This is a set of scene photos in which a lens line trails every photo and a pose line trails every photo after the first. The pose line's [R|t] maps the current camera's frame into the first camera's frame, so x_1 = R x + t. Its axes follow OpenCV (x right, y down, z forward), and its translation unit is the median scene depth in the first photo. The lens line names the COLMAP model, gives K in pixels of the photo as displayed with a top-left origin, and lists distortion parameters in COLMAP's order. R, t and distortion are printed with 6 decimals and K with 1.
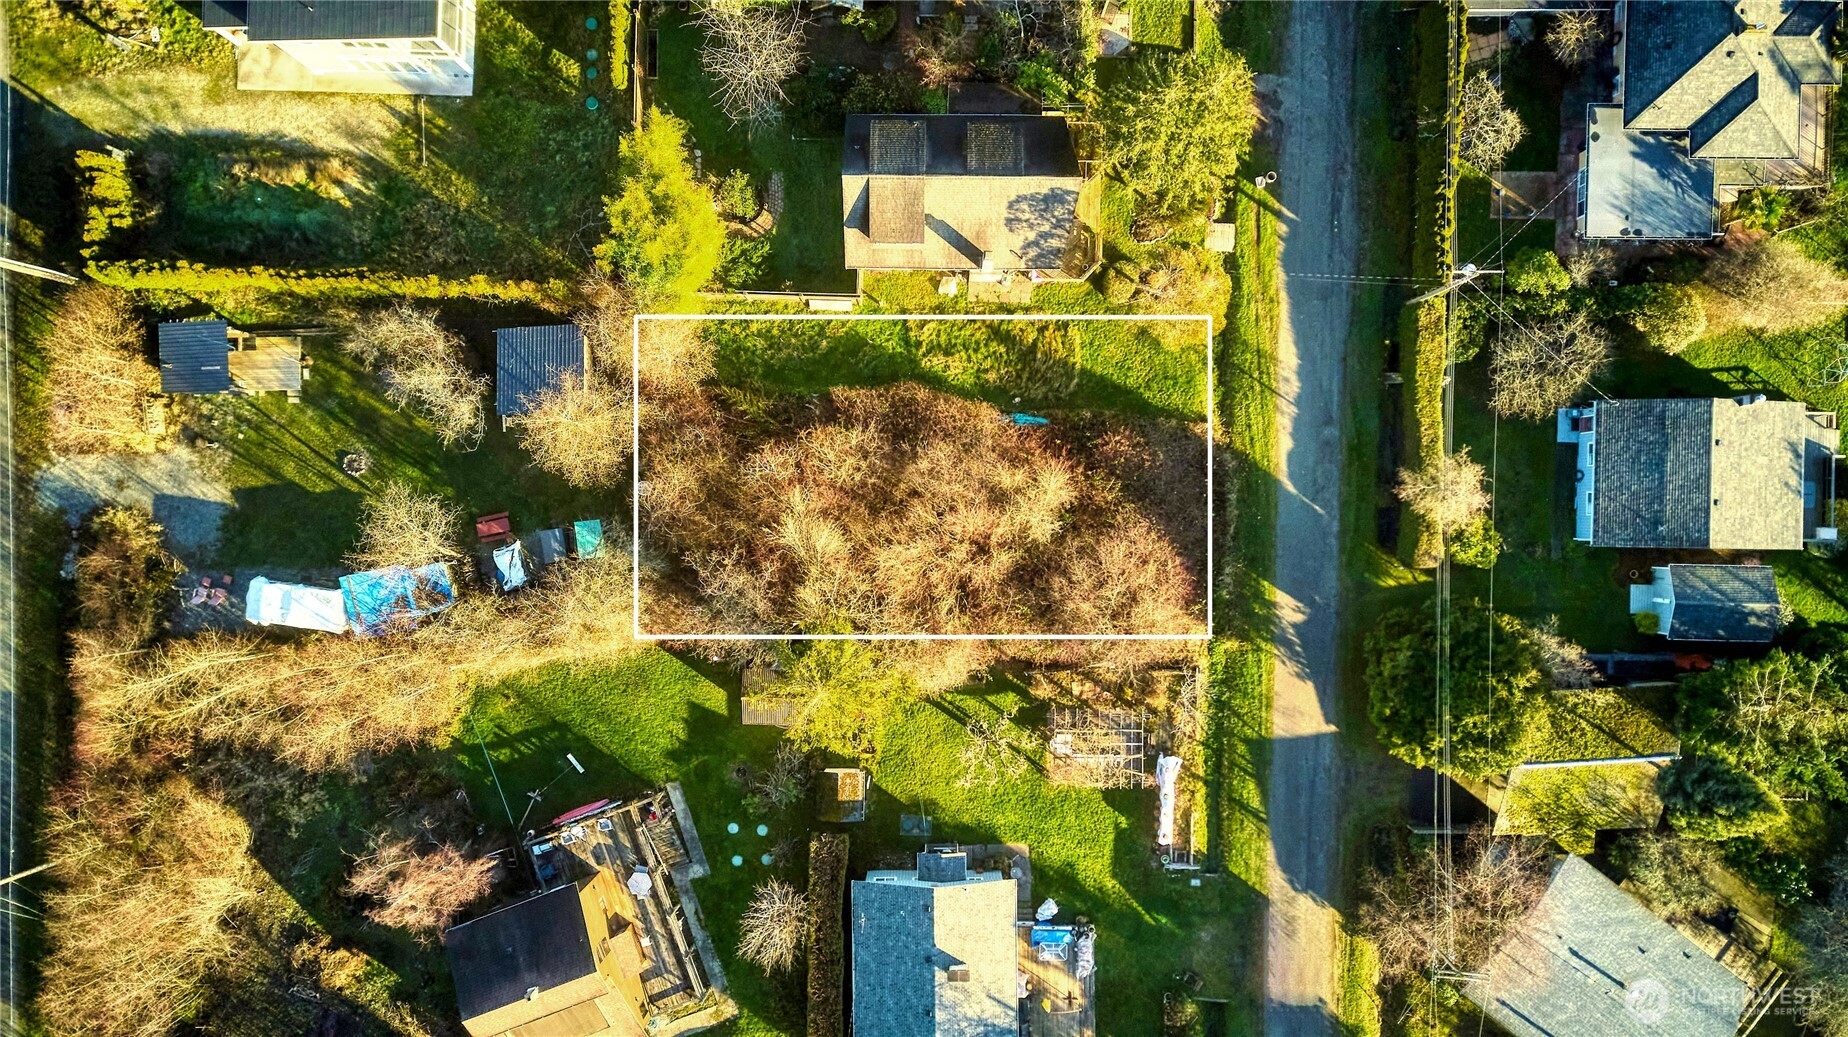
lens RADIAL K [[1430.7, 0, 924.0], [0, 1430.7, 518.5], [0, 0, 1]] dist [0.009750, 0.003947]
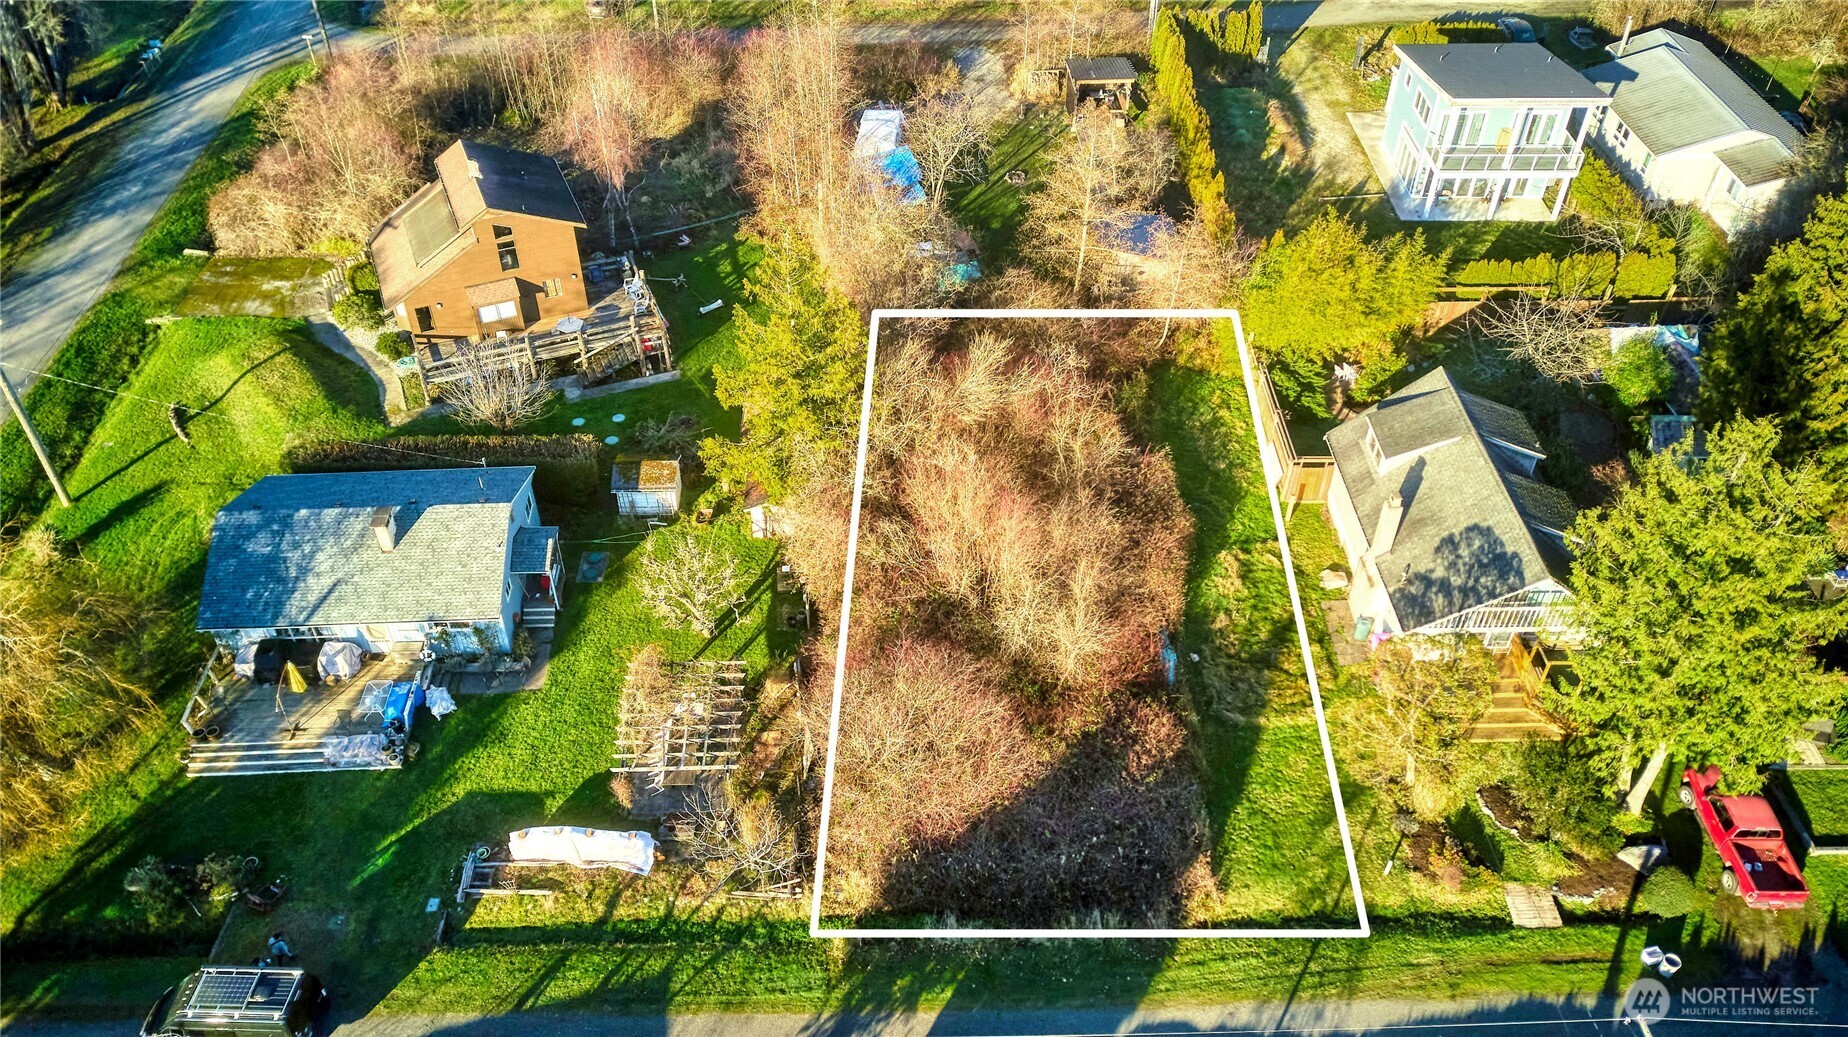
lens RADIAL K [[1430.7, 0, 924.0], [0, 1430.7, 518.5], [0, 0, 1]] dist [0.009750, 0.003947]
pose [[0.041654, 0.666546, -0.744299, 0.530511], [-0.999122, 0.024382, -0.034080, 0.069419], [-0.004568, 0.745065, 0.666976, 0.490363]]
